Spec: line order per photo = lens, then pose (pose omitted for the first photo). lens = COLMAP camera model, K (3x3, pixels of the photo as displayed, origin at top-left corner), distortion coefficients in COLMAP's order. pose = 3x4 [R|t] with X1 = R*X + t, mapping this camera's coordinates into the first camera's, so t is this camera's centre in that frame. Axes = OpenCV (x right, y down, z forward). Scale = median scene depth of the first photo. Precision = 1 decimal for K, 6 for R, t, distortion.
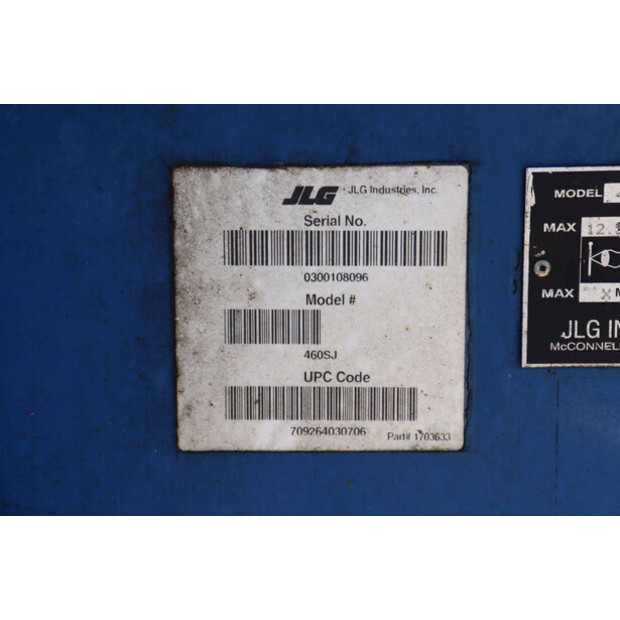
lens RADIAL K [[517.5, 0, 300.7], [0, 517.5, 319.9], [0, 0, 1]] dist [-0.142077, 0.103142]
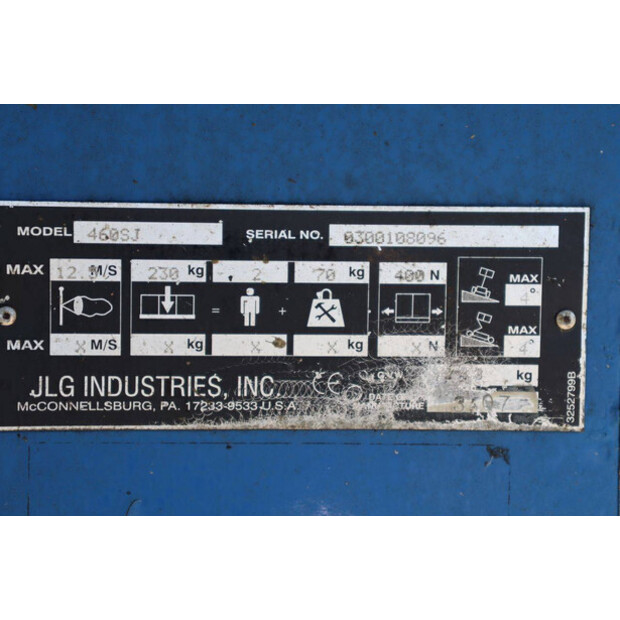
lens RADIAL K [[592.7, 0, 309.2], [0, 592.7, 338.2], [0, 0, 1]] dist [0.031349, 0.000000]
pose [[0.987021, 0.016783, 0.159713, 0.841808], [-0.007169, 0.998138, -0.060581, -0.005585], [-0.160433, 0.058649, 0.985303, -0.100939]]
